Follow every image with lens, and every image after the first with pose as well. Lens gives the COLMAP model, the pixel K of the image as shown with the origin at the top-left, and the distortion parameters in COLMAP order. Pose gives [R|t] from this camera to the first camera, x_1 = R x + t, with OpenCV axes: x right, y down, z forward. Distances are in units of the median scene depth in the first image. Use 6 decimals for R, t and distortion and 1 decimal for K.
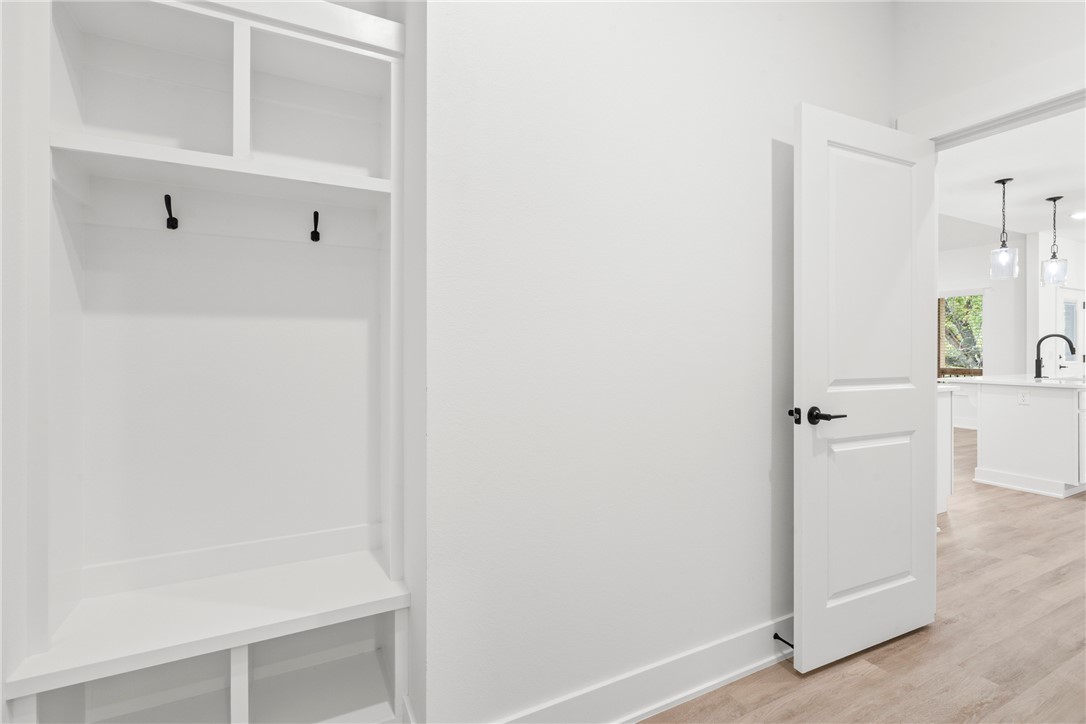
lens RADIAL K [[496.2, 0, 540.8], [0, 496.2, 355.2], [0, 0, 1]] dist [-0.006106, 0.001973]
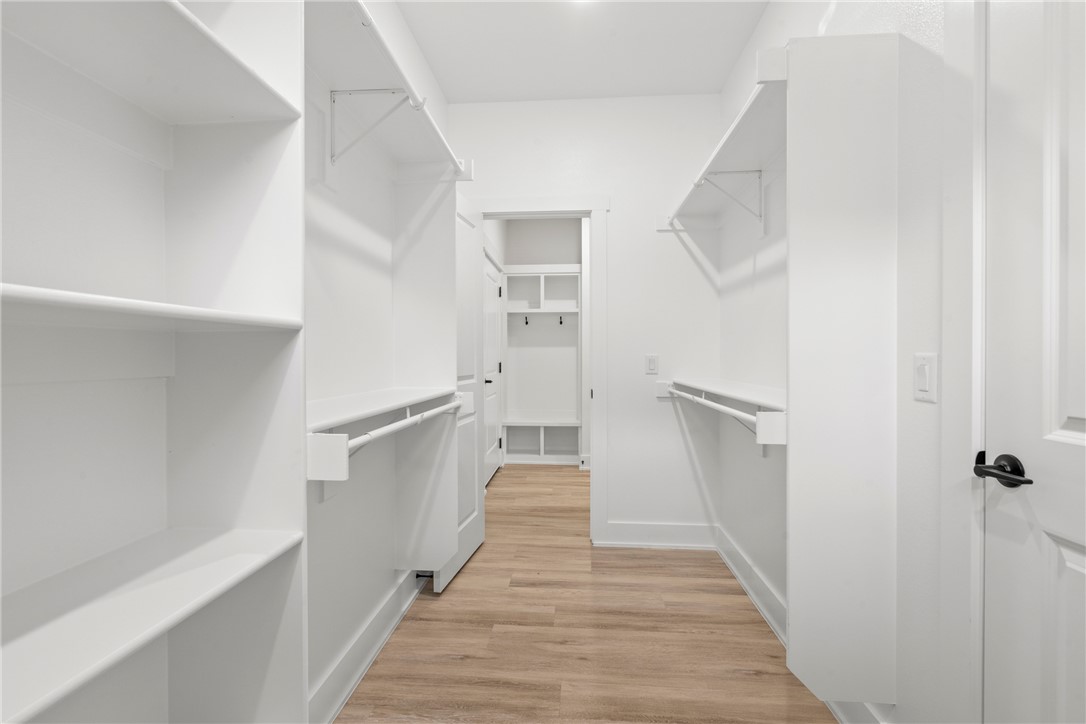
lens RADIAL K [[496.2, 0, 536.3], [0, 496.2, 366.1], [0, 0, 1]] dist [-0.006106, 0.001973]
pose [[0.845790, -0.007333, -0.533465, 1.371105], [0.002364, 0.999947, -0.009996, 0.104554], [0.533511, 0.007193, 0.845763, -2.222016]]
